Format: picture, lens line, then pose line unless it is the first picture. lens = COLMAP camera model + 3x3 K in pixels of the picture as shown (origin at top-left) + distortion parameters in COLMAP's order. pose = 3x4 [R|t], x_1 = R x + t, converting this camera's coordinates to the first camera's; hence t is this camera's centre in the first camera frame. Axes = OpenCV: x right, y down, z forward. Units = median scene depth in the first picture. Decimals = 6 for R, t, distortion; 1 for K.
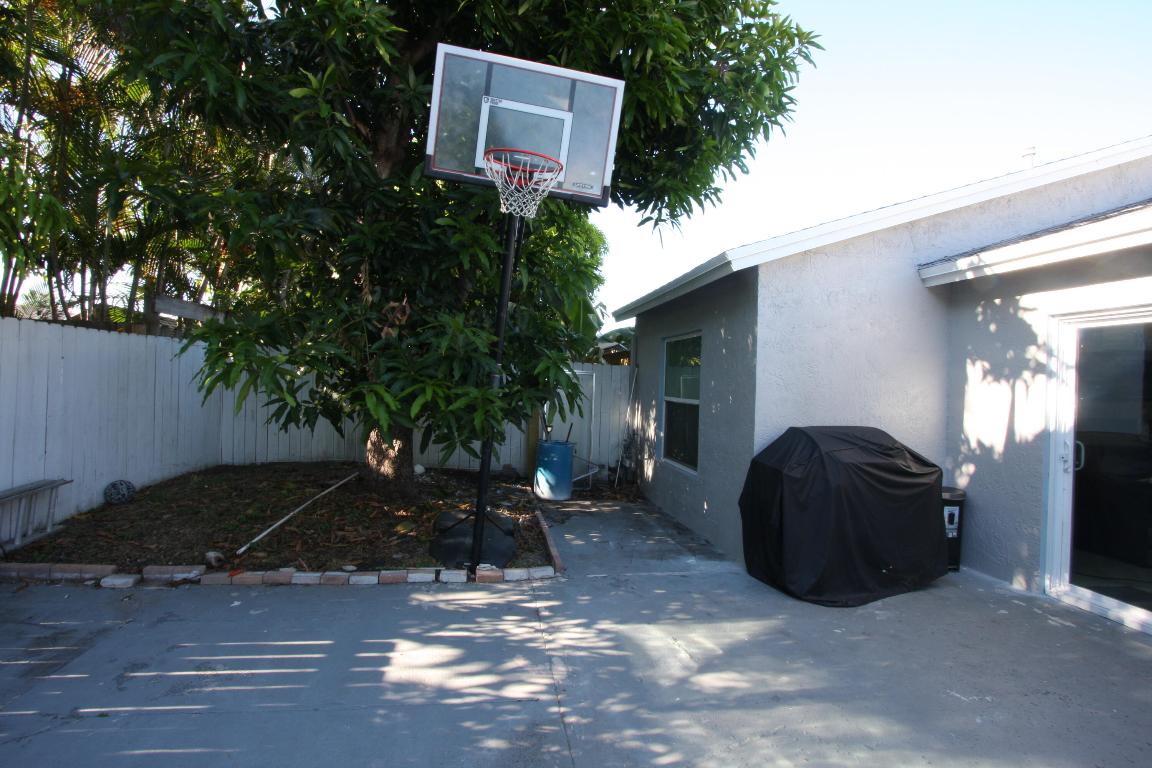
lens RADIAL K [[531.9, 0, 560.5], [0, 531.9, 380.8], [0, 0, 1]] dist [-0.014815, -0.000264]
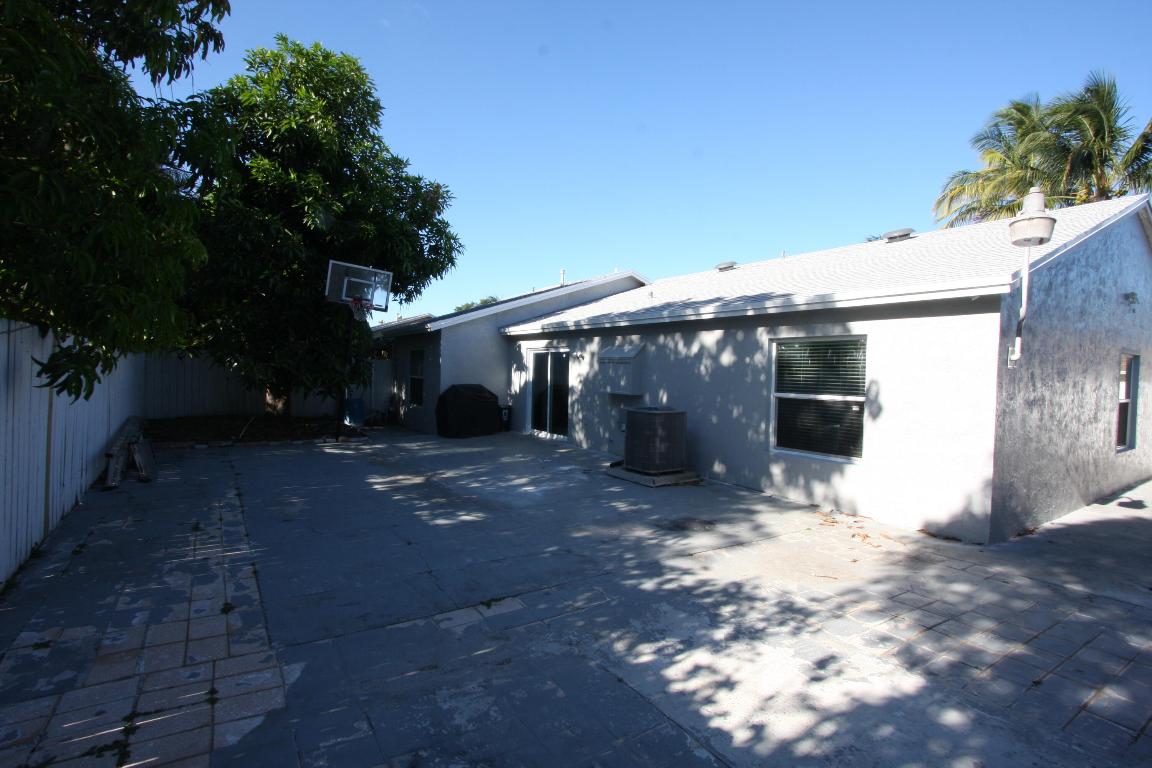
lens RADIAL K [[531.9, 0, 560.5], [0, 531.9, 380.8], [0, 0, 1]] dist [-0.014815, -0.000264]
pose [[0.897300, -0.018658, 0.441027, -0.318190], [0.005034, 0.999474, 0.032041, -0.026115], [-0.441393, -0.026530, 0.896922, -1.875655]]
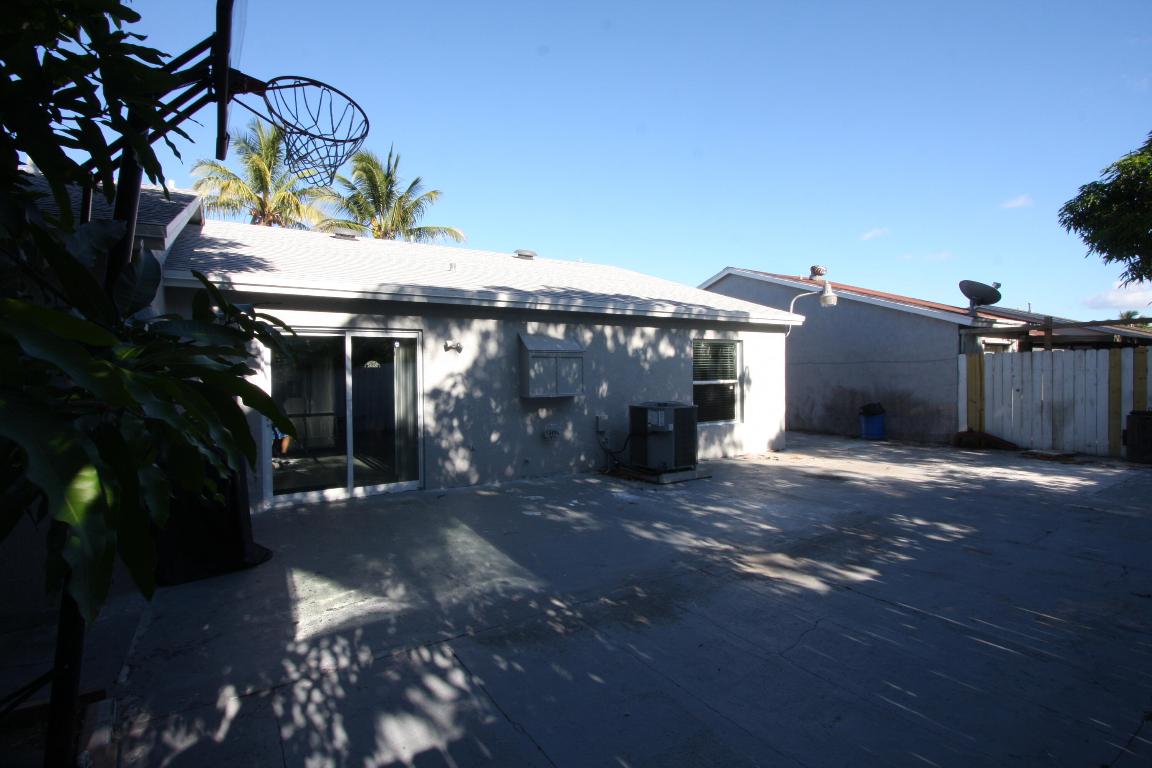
lens RADIAL K [[531.9, 0, 560.5], [0, 531.9, 380.8], [0, 0, 1]] dist [-0.014815, -0.000264]
pose [[-0.403813, -0.044077, 0.913779, -0.737847], [-0.001595, 0.998871, 0.047476, -0.033147], [-0.914840, 0.017714, -0.403427, 0.756688]]
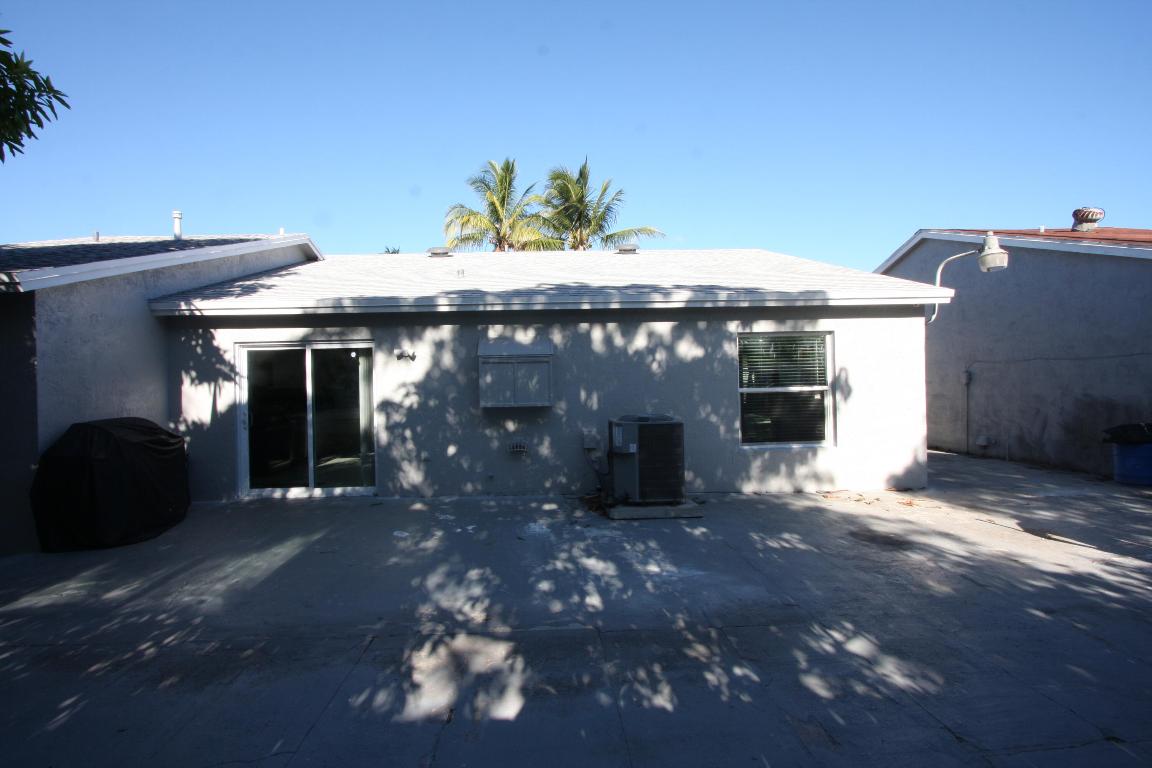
lens RADIAL K [[531.9, 0, 560.5], [0, 531.9, 380.8], [0, 0, 1]] dist [-0.014815, -0.000264]
pose [[0.102015, -0.035290, 0.994157, -0.667380], [0.026297, 0.999117, 0.032767, -0.021957], [-0.994435, 0.022800, 0.102853, -0.249306]]
